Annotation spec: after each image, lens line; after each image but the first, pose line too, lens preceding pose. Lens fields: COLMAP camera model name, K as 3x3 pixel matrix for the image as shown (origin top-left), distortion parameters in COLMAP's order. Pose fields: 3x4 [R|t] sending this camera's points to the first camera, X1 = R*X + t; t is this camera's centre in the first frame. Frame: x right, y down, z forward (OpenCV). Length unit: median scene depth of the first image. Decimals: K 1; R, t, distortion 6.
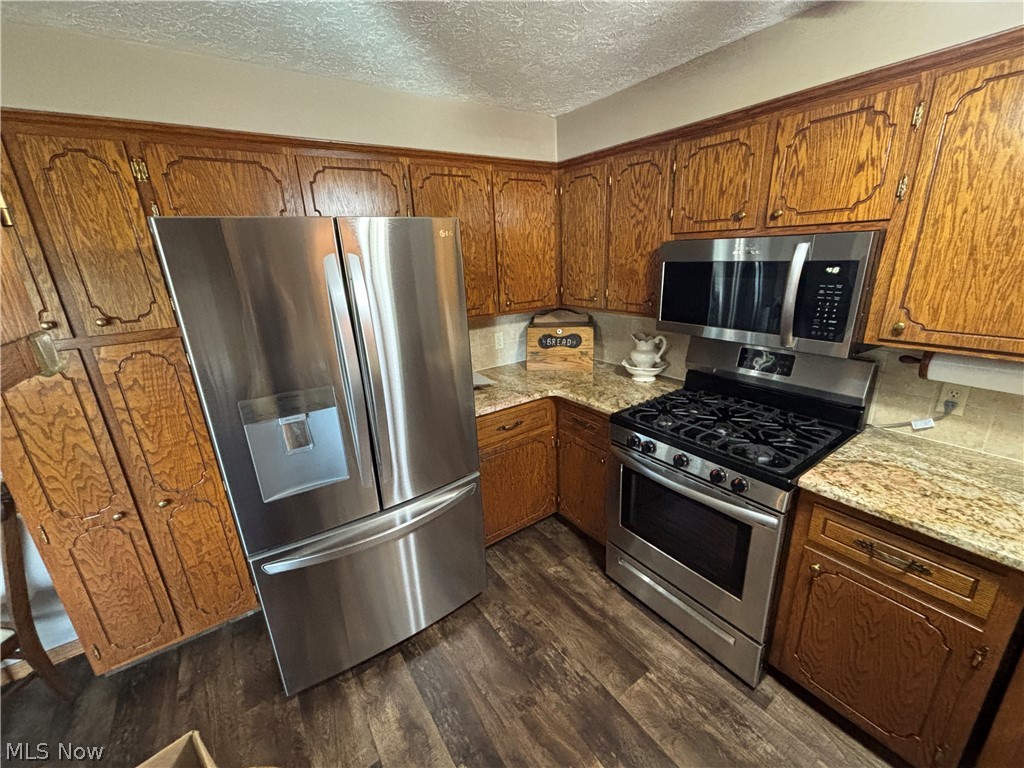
lens RADIAL K [[414.1, 0, 509.9], [0, 414.1, 383.7], [0, 0, 1]] dist [-0.000266, 0.000137]
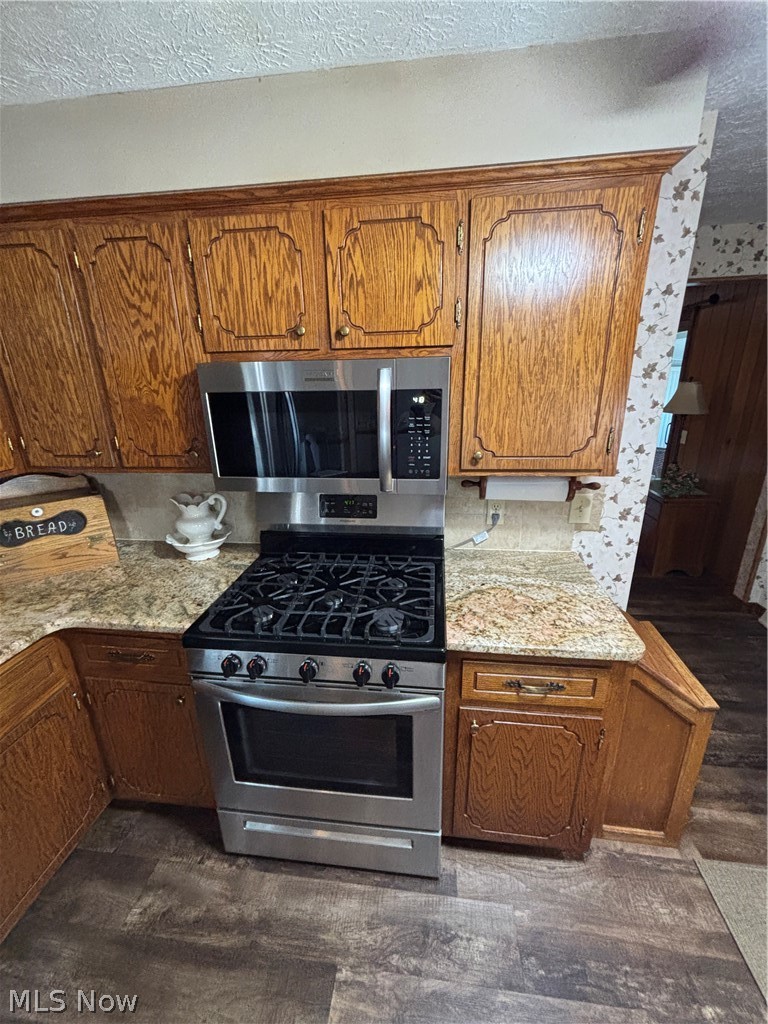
lens RADIAL K [[414.1, 0, 383.7], [0, 414.1, 511.8], [0, 0, 1]] dist [-0.000266, 0.000137]
pose [[0.666723, -0.201893, 0.717440, 0.043405], [0.217277, 0.973450, 0.072019, -0.104862], [-0.712932, 0.107867, 0.692888, 0.404530]]
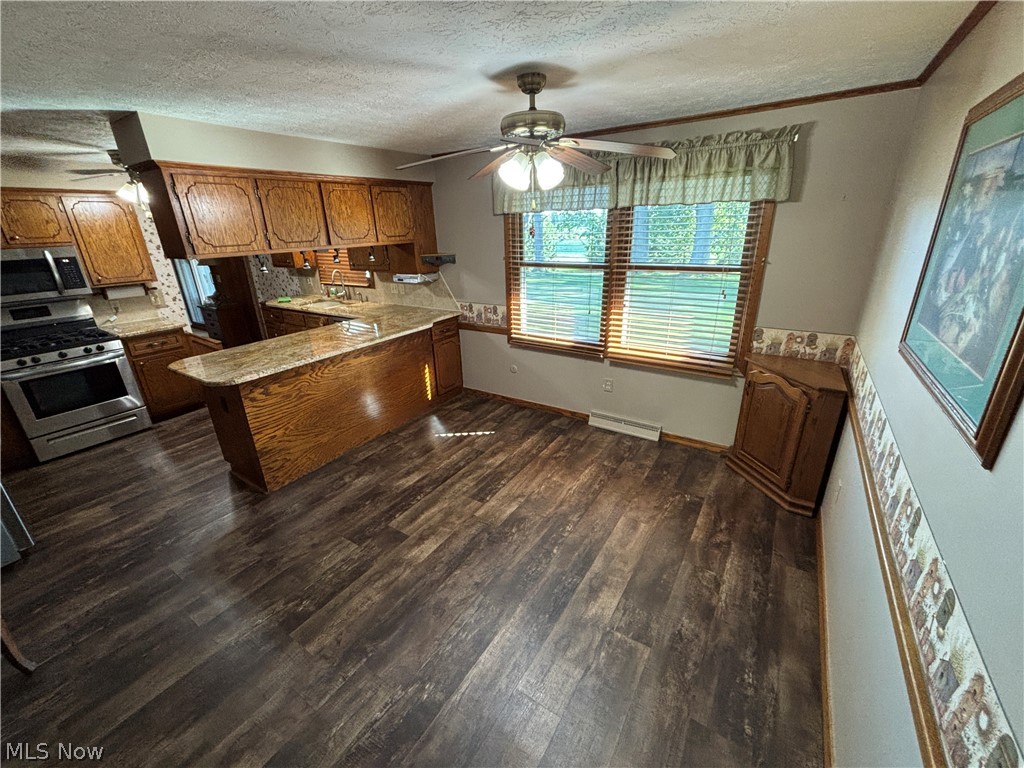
lens RADIAL K [[414.1, 0, 514.4], [0, 414.1, 379.7], [0, 0, 1]] dist [-0.000266, 0.000137]
pose [[-0.379121, -0.267391, 0.885872, -2.391888], [0.324707, 0.858022, 0.397948, 0.209472], [-0.866506, 0.438520, -0.238471, -0.417444]]
